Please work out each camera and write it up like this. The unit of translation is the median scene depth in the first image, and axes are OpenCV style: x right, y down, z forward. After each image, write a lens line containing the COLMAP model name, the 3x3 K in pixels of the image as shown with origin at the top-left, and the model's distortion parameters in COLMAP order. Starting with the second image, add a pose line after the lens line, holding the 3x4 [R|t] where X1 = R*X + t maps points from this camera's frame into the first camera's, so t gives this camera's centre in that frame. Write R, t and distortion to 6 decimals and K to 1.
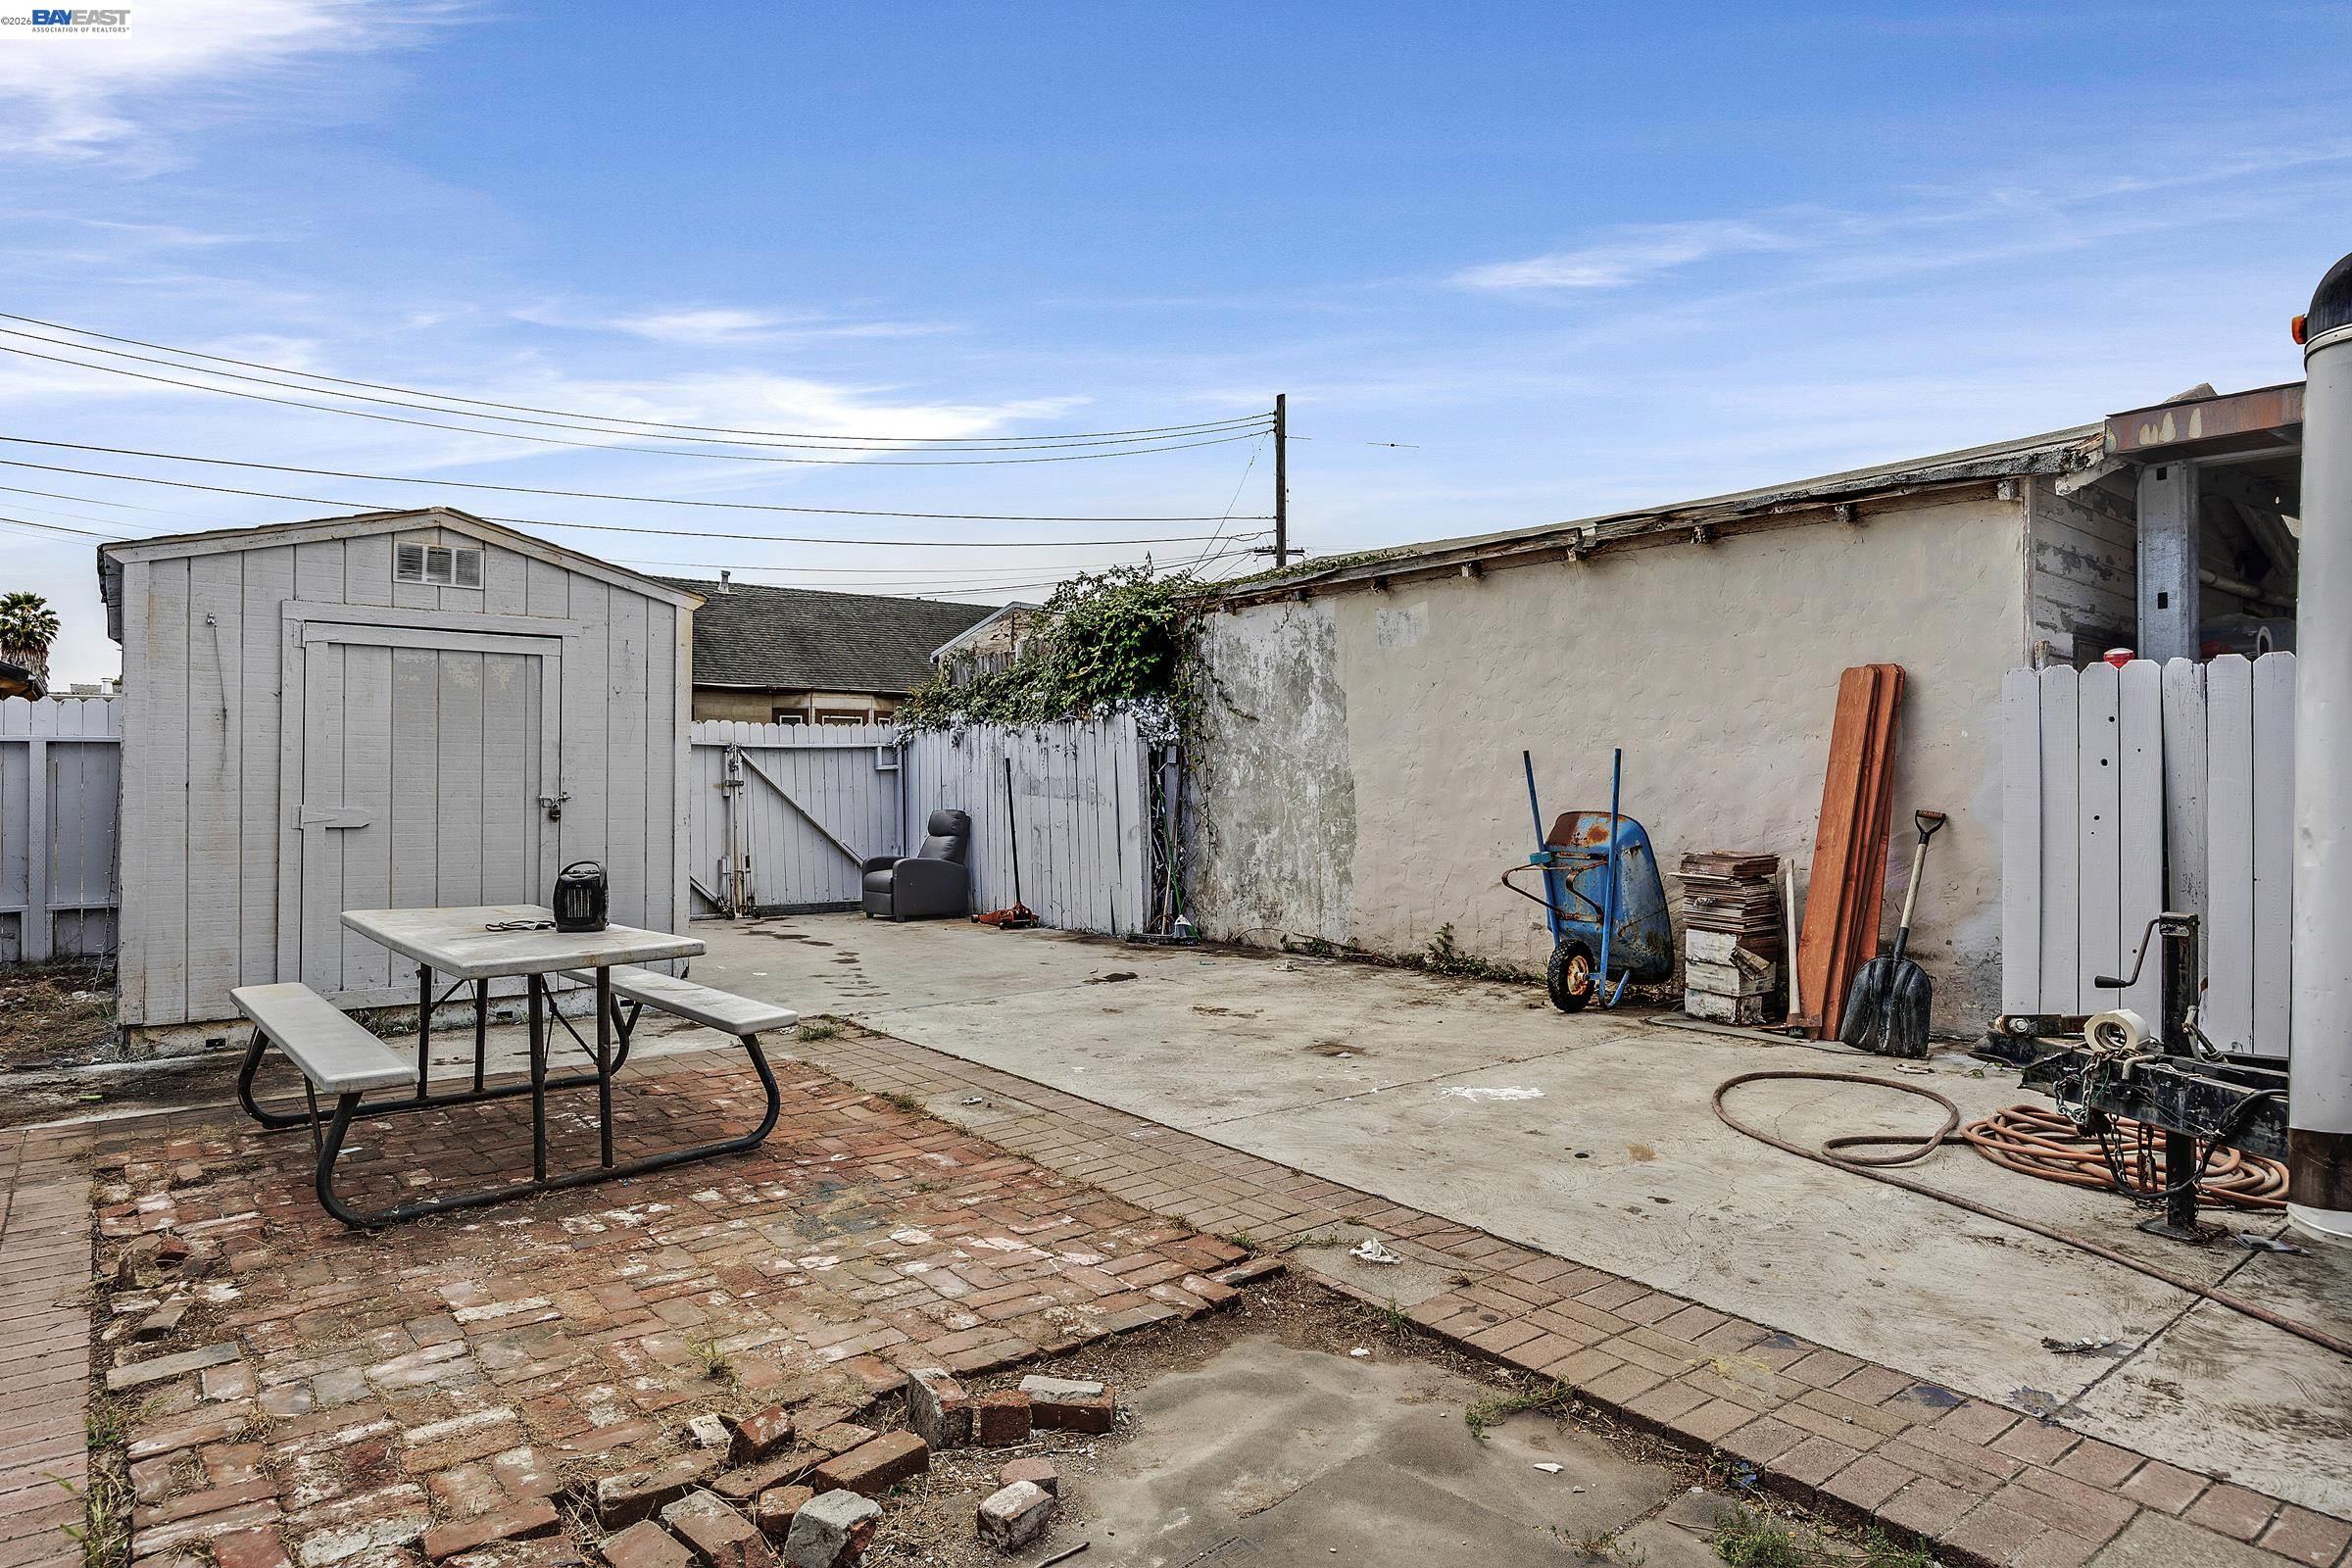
lens RADIAL K [[1380.5, 0, 1176.0], [0, 1380.5, 784.0], [0, 0, 1]] dist [-0.004783, 0.000188]
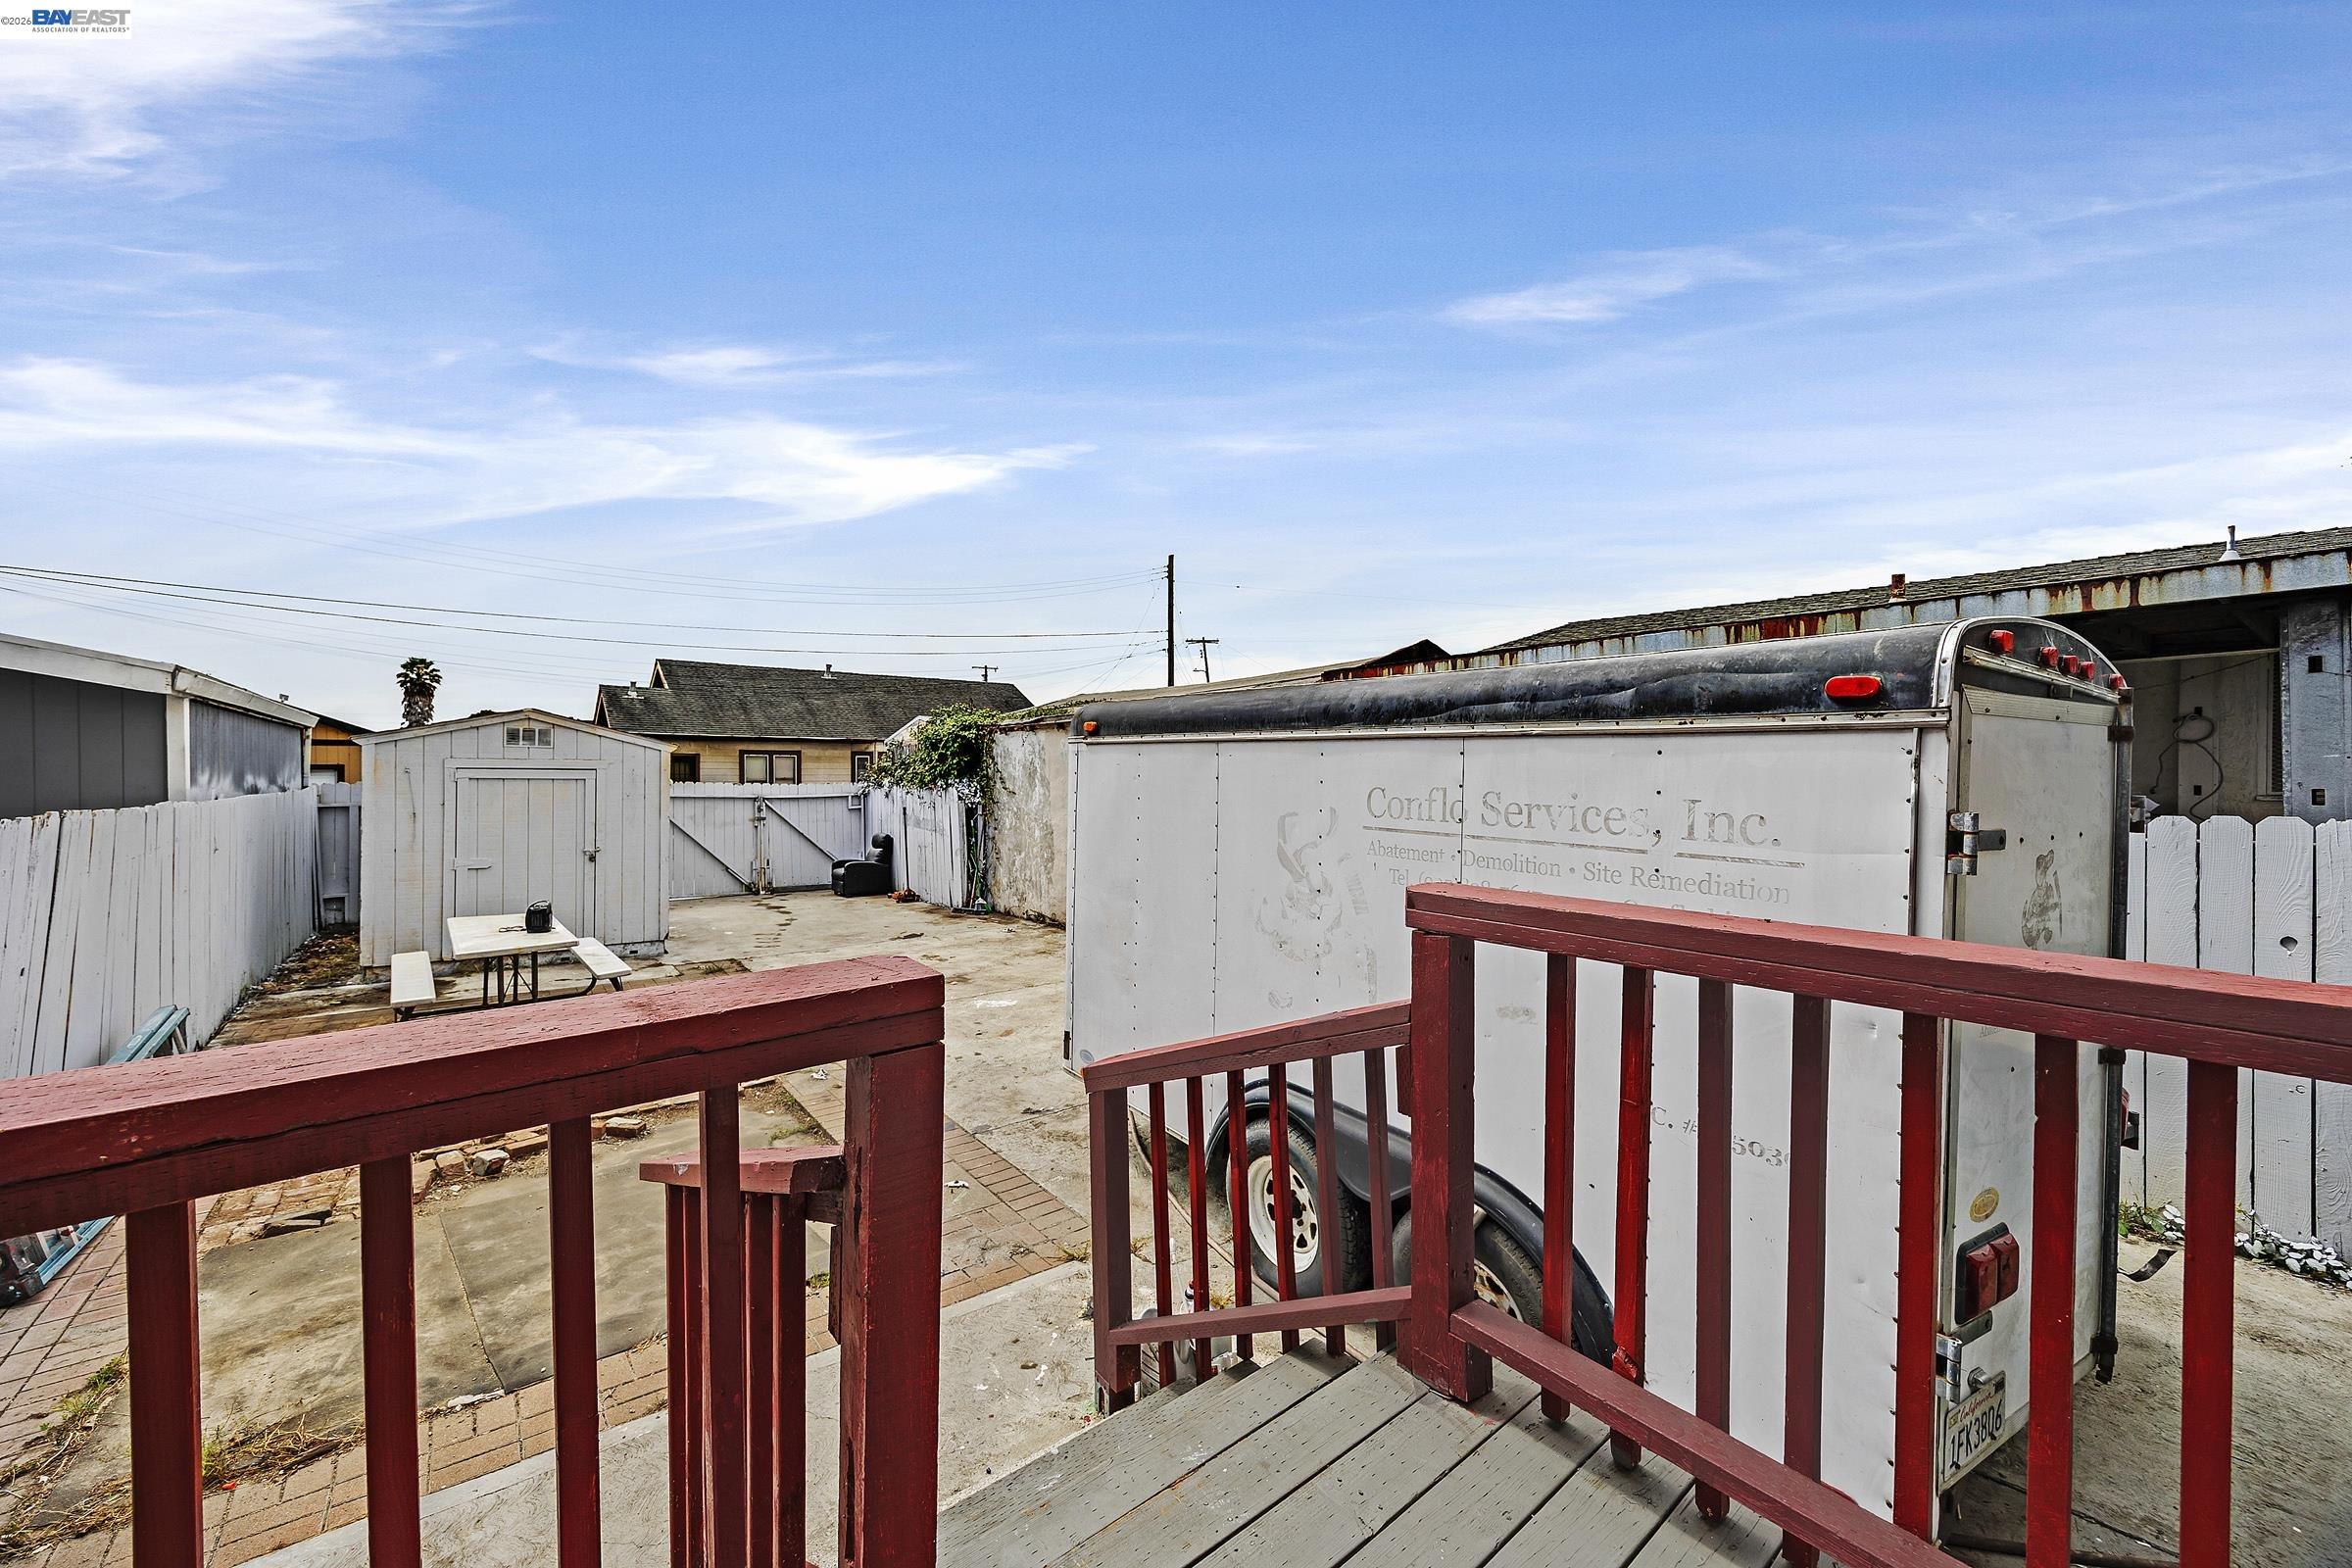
lens RADIAL K [[913.9, 0, 1176.0], [0, 913.9, 784.0], [0, 0, 1]] dist [0.001055, -0.000080]
pose [[0.999941, 0.001731, -0.010716, 0.271393], [-0.001656, 0.999974, 0.007072, -0.064221], [0.010728, -0.007054, 0.999918, -0.208281]]
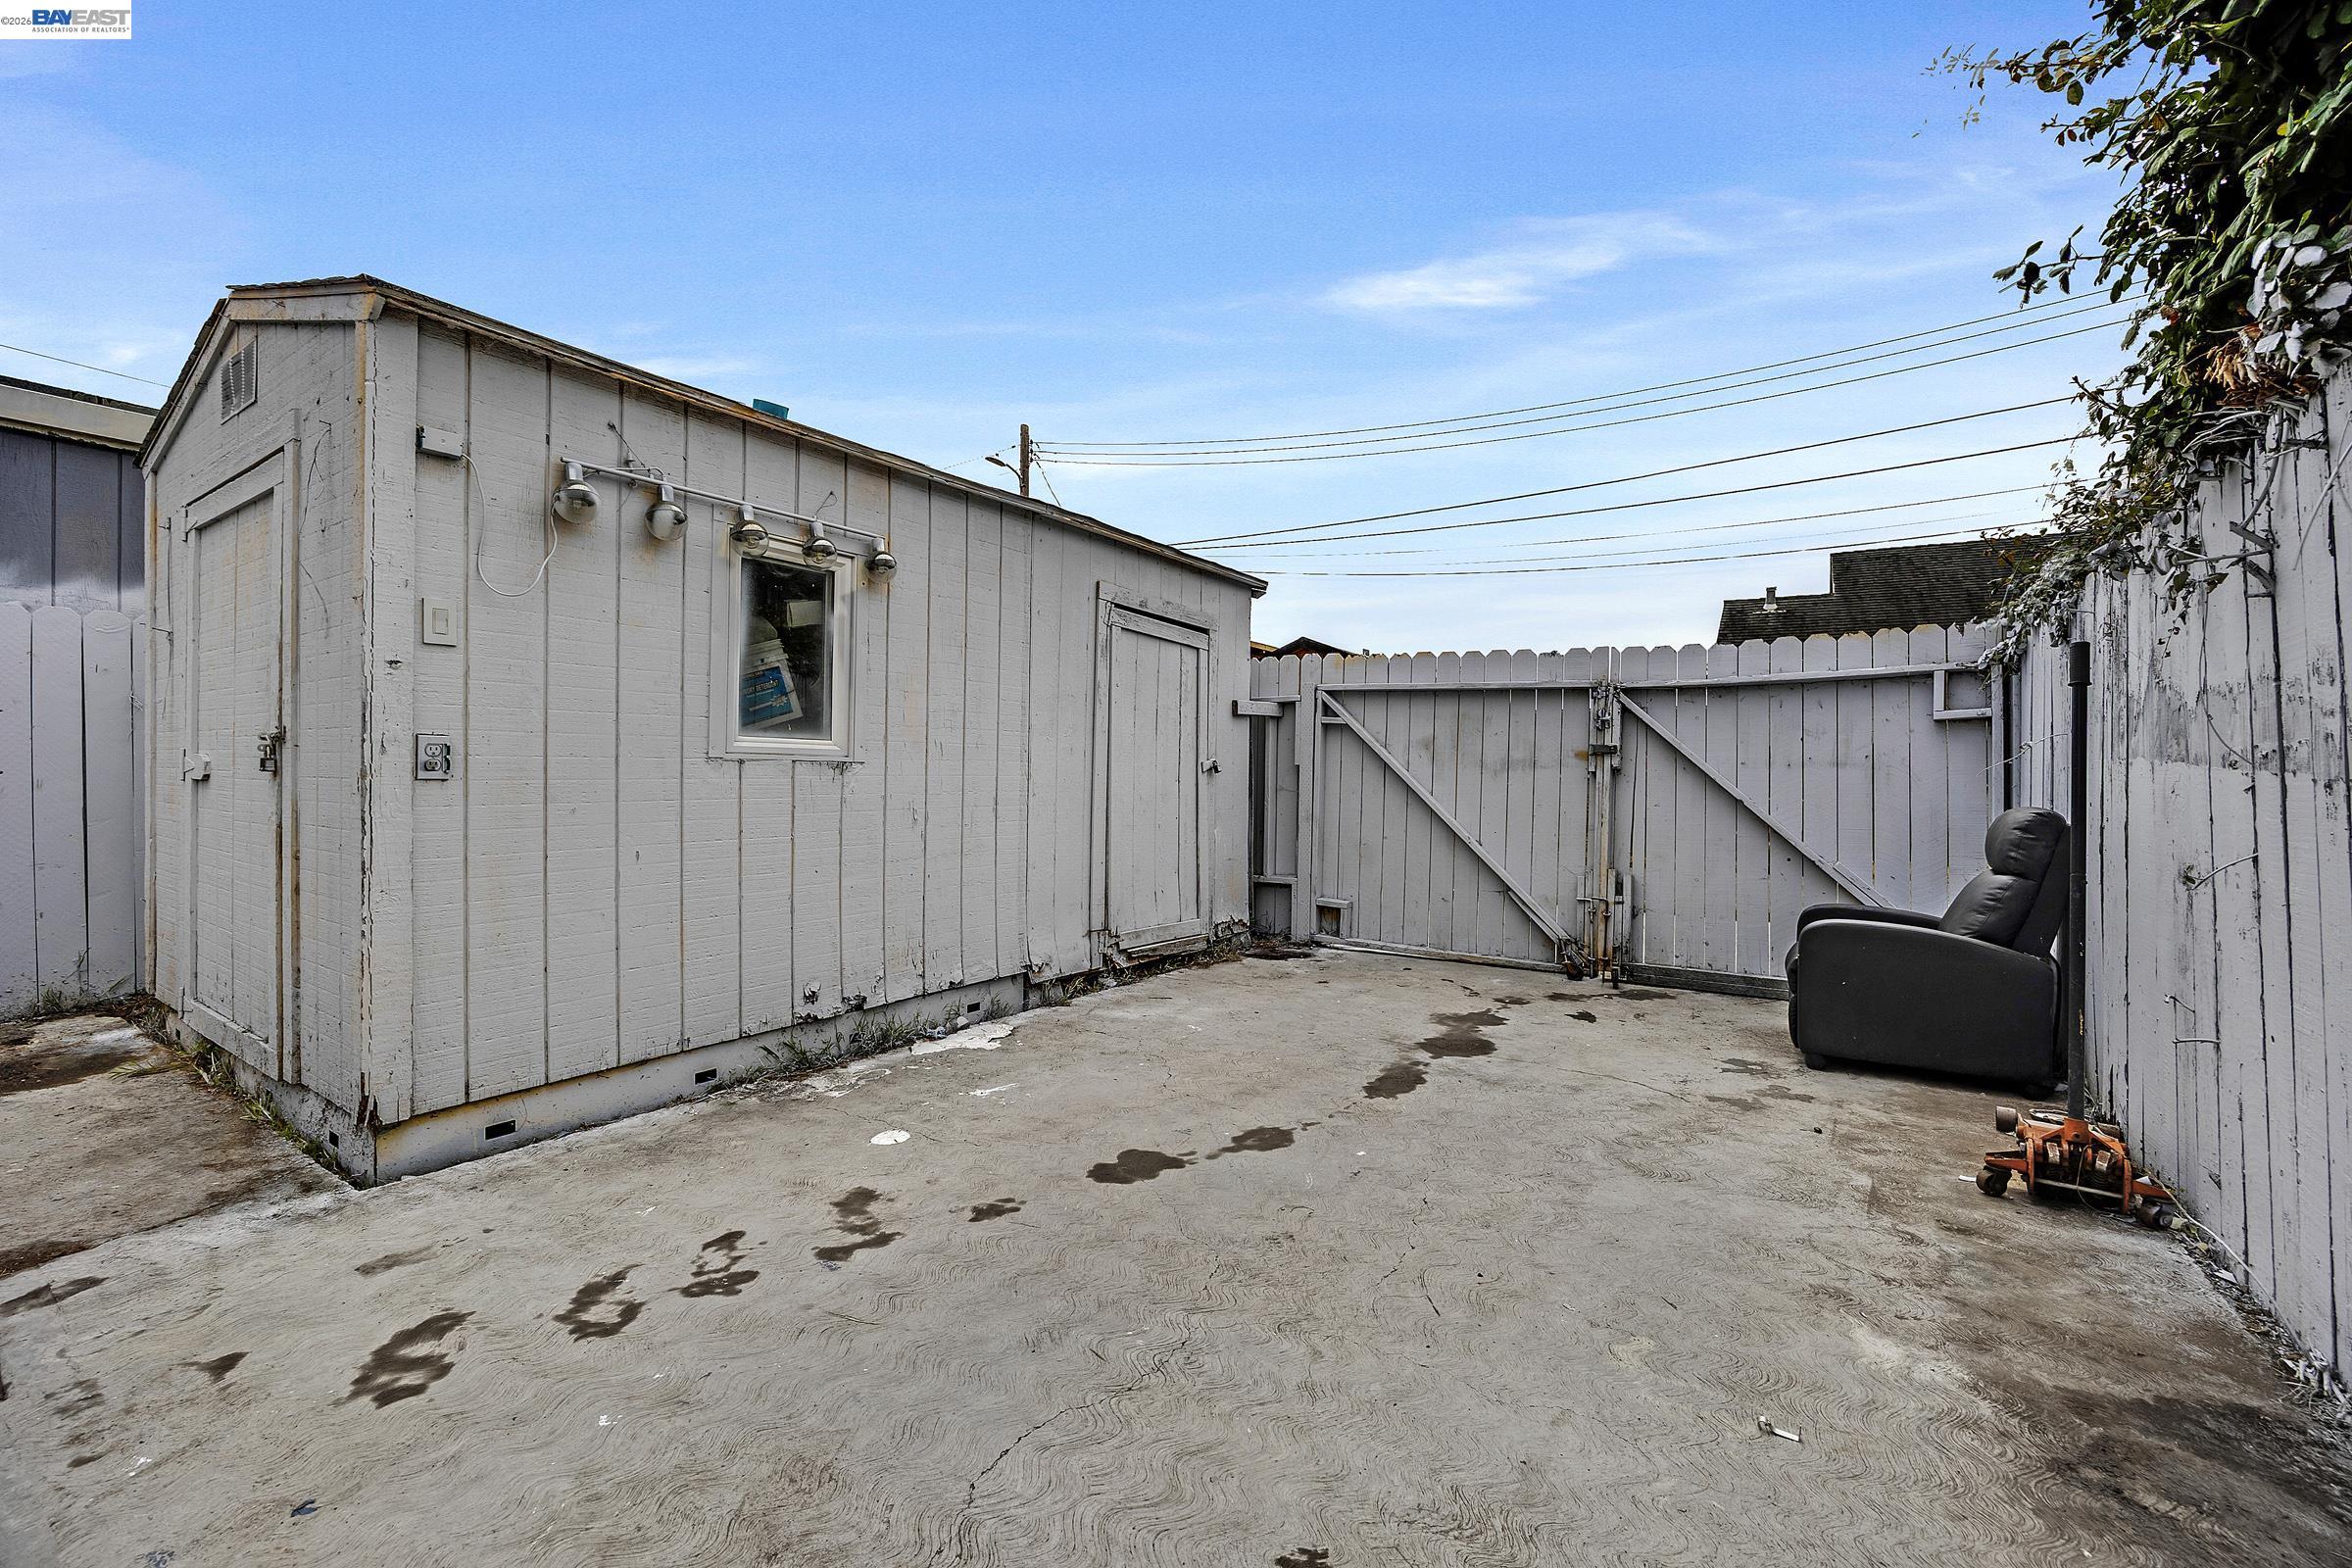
lens RADIAL K [[974.9, 0, 1176.0], [0, 974.9, 784.0], [0, 0, 1]] dist [-0.015688, 0.000020]
pose [[0.304418, 0.011084, -0.952474, 0.022893], [-0.016366, 0.999846, 0.006405, 0.016757], [0.952398, 0.013638, 0.304552, 0.826793]]
